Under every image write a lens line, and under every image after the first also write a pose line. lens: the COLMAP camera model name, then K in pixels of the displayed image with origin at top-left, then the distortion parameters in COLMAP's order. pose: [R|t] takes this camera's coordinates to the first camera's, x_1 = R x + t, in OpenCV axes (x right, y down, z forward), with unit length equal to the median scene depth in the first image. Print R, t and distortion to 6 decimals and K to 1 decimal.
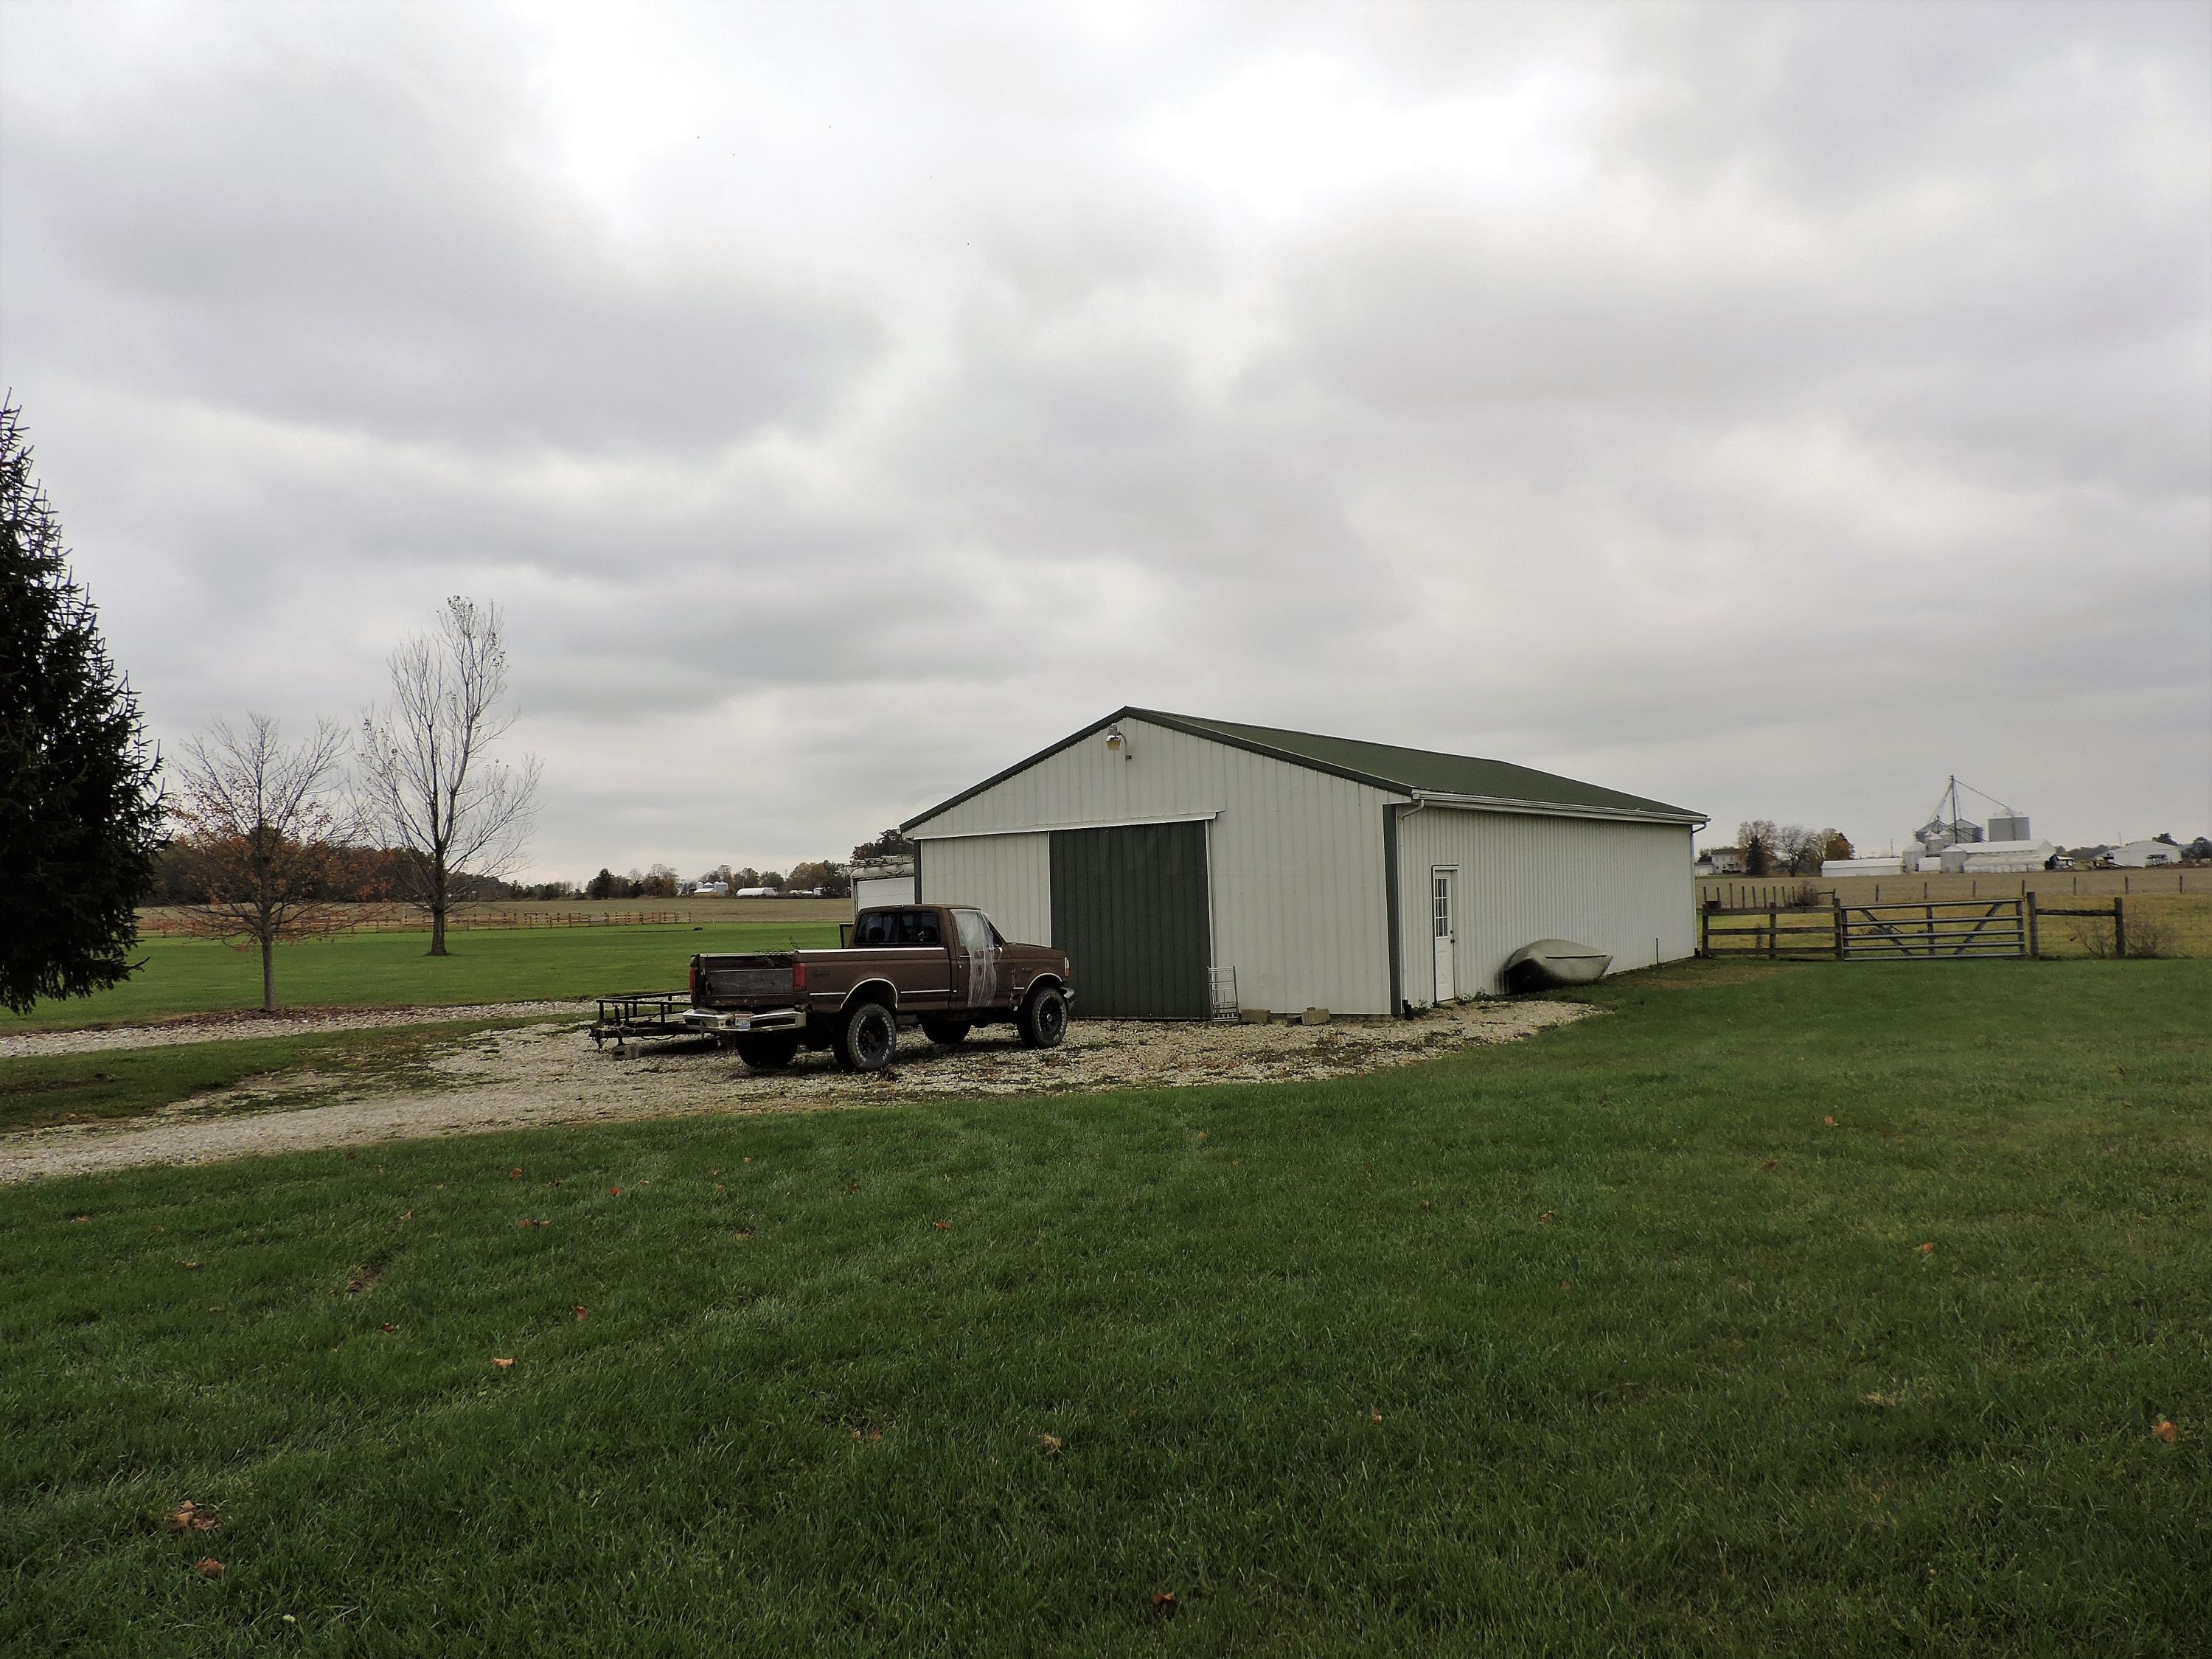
lens RADIAL K [[1569.3, 0, 1112.4], [0, 1569.3, 827.0], [0, 0, 1]] dist [-0.007620, -0.016256]
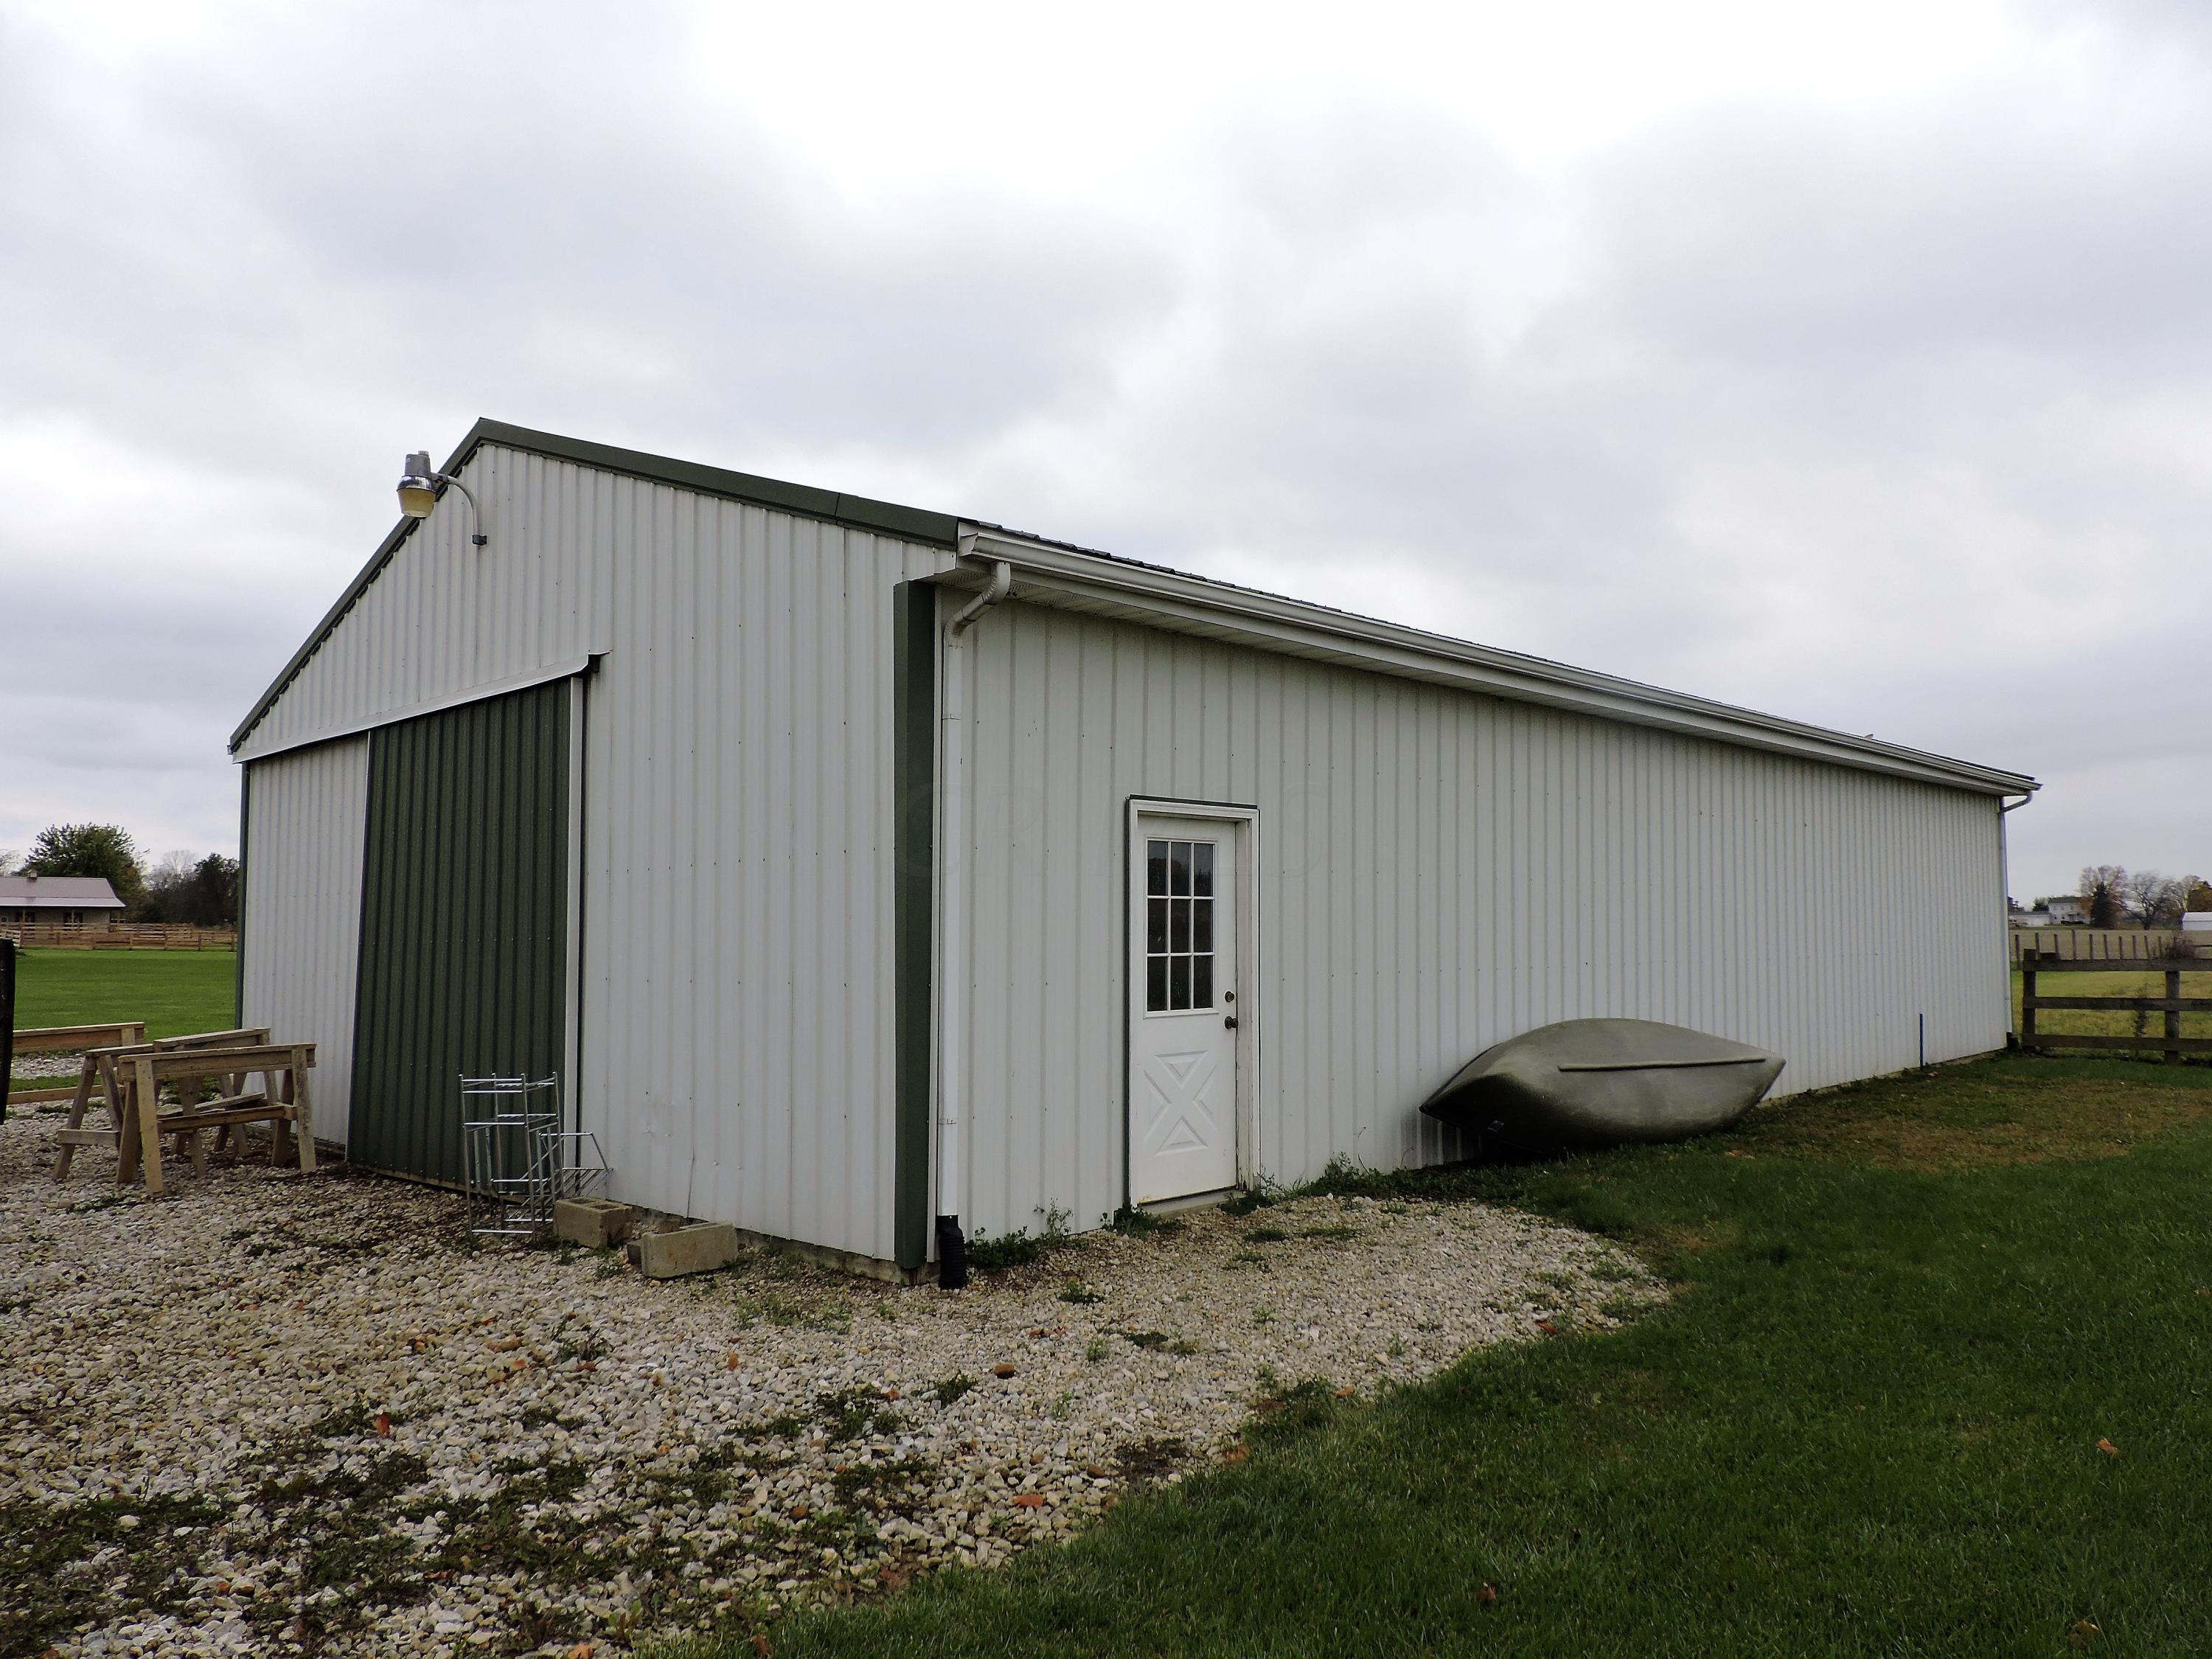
lens RADIAL K [[1577.1, 0, 1109.6], [0, 1577.1, 831.8], [0, 0, 1]] dist [-0.021198, 0.000995]
pose [[0.984567, 0.013449, -0.174493, 0.254236], [-0.016725, 0.999710, -0.017318, 0.037248], [0.174209, 0.019969, 0.984506, 0.657170]]
